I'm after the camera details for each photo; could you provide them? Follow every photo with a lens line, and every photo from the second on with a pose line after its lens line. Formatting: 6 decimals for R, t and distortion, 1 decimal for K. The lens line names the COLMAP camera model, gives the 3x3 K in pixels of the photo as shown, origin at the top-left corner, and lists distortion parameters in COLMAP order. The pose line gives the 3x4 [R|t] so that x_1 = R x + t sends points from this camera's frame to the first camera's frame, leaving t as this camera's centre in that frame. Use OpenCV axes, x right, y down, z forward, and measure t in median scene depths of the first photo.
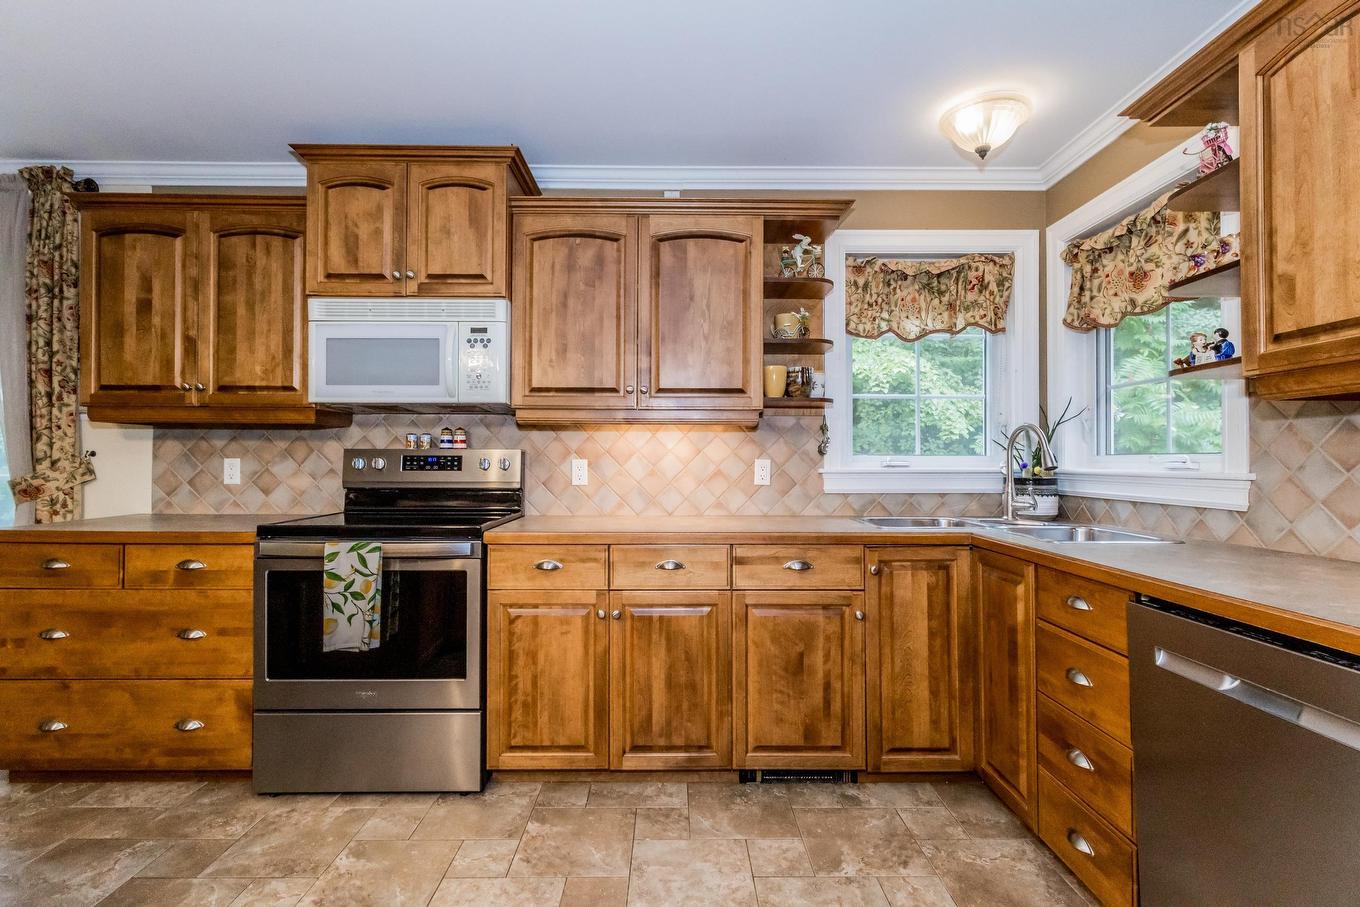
lens RADIAL K [[624.8, 0, 678.8], [0, 624.8, 452.2], [0, 0, 1]] dist [0.001080, 0.002234]
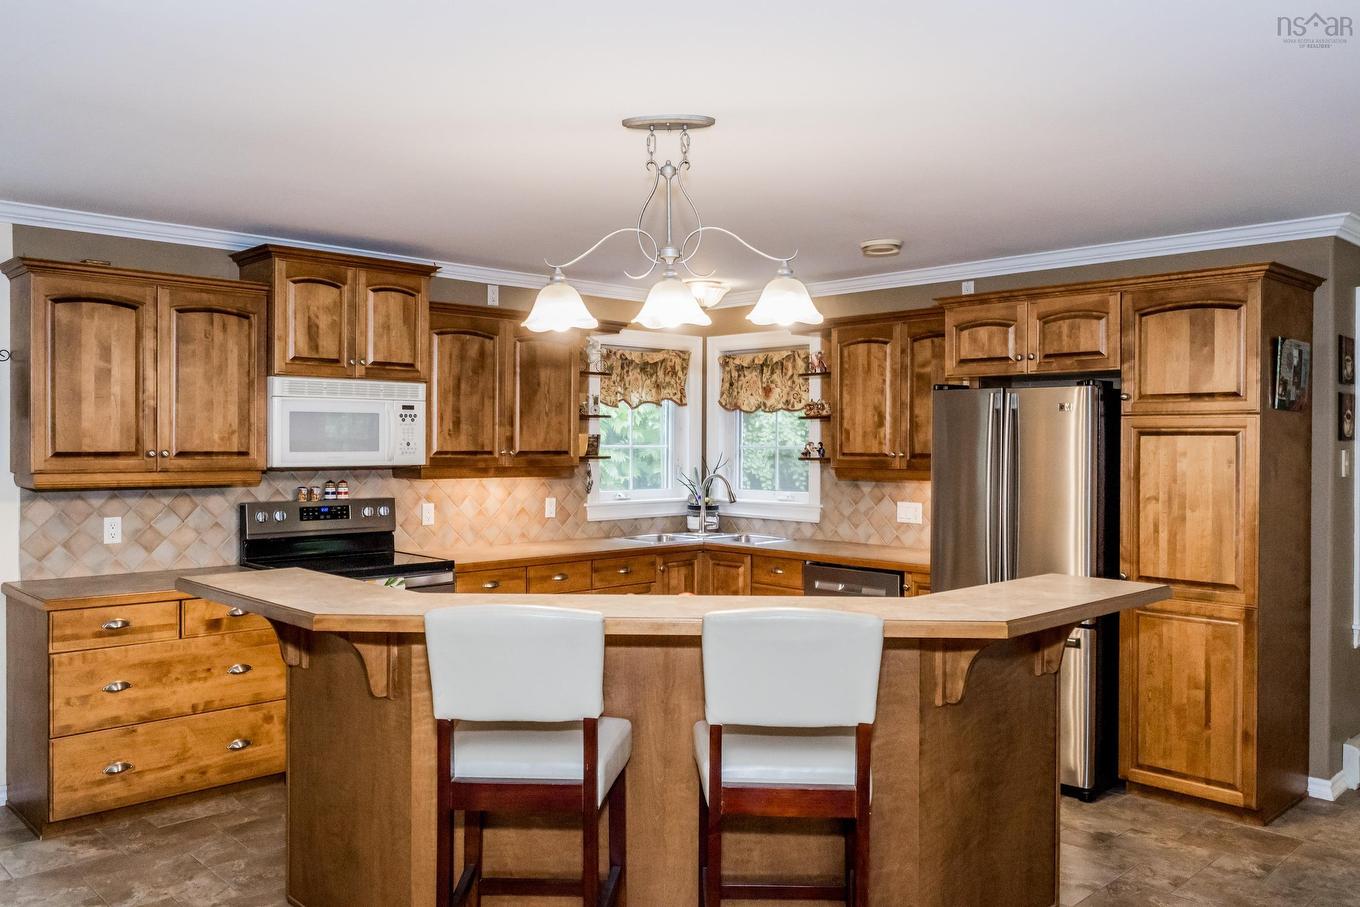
lens RADIAL K [[1062.2, 0, 683.2], [0, 1062.2, 455.1], [0, 0, 1]] dist [0.008376, -0.009294]
pose [[0.723318, -0.008547, 0.690462, -1.400982], [-0.013376, 0.999562, 0.026386, -0.164119], [-0.690385, -0.028321, 0.722887, -0.932081]]
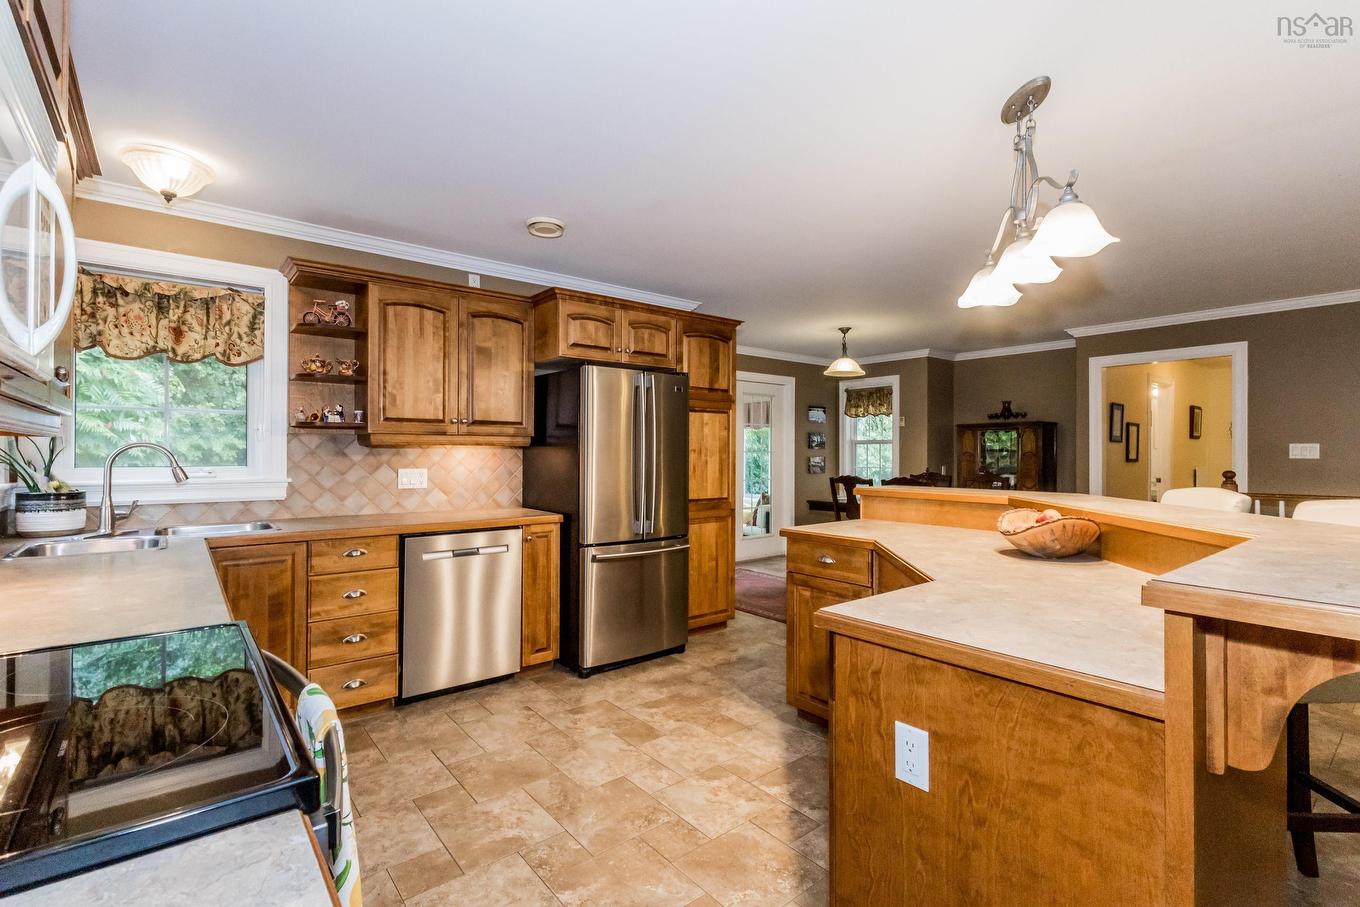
lens RADIAL K [[624.8, 0, 678.8], [0, 624.8, 452.2], [0, 0, 1]] dist [0.001080, 0.002234]
pose [[-0.623600, -0.003178, 0.781737, -0.898791], [-0.016990, 0.999811, -0.009488, -0.032060], [-0.781559, -0.019199, -0.623536, 0.933582]]
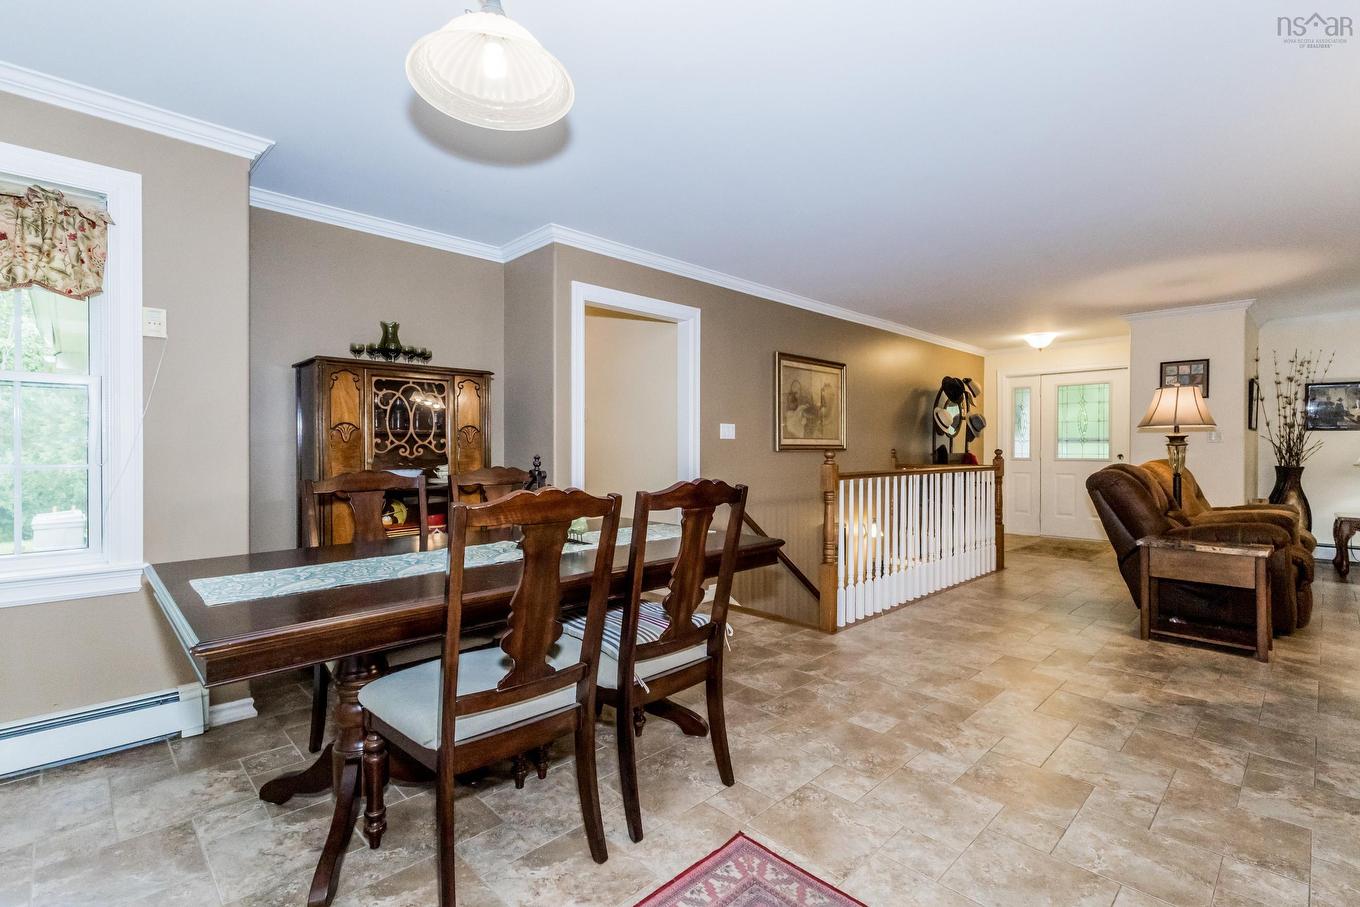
lens RADIAL K [[624.8, 0, 678.8], [0, 624.8, 452.2], [0, 0, 1]] dist [0.001080, 0.002234]
pose [[-0.722001, 0.002518, -0.691888, 0.922935], [0.008939, 0.999944, -0.005688, -0.009436], [0.691835, -0.010292, -0.721983, -0.539892]]
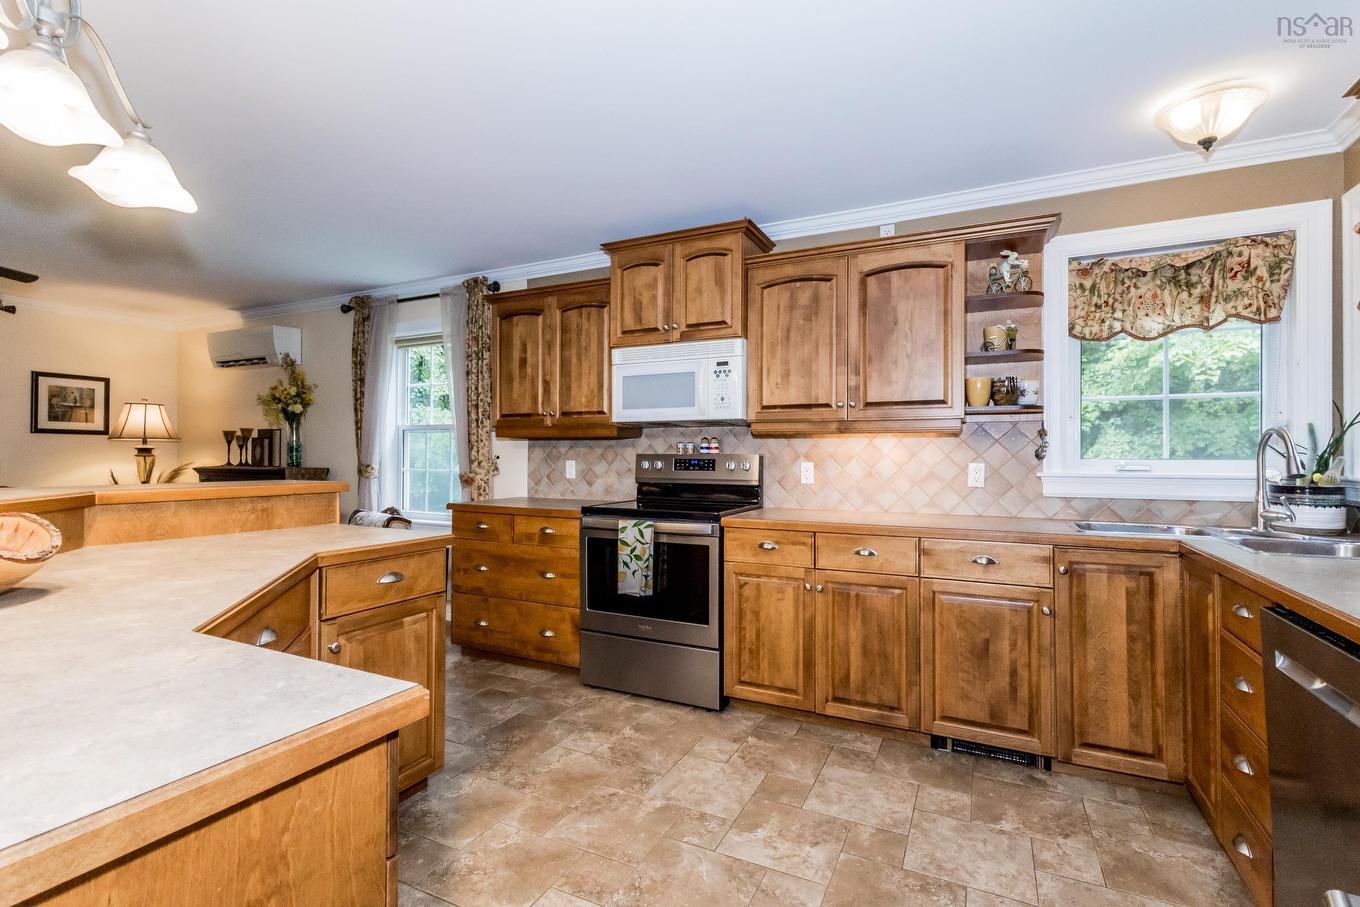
lens RADIAL K [[624.8, 0, 678.8], [0, 624.8, 452.2], [0, 0, 1]] dist [0.001080, 0.002234]
pose [[0.893223, -0.002408, -0.449607, 0.185954], [0.004613, 0.999982, 0.003809, -0.015678], [0.449590, -0.005476, 0.893218, -0.208807]]
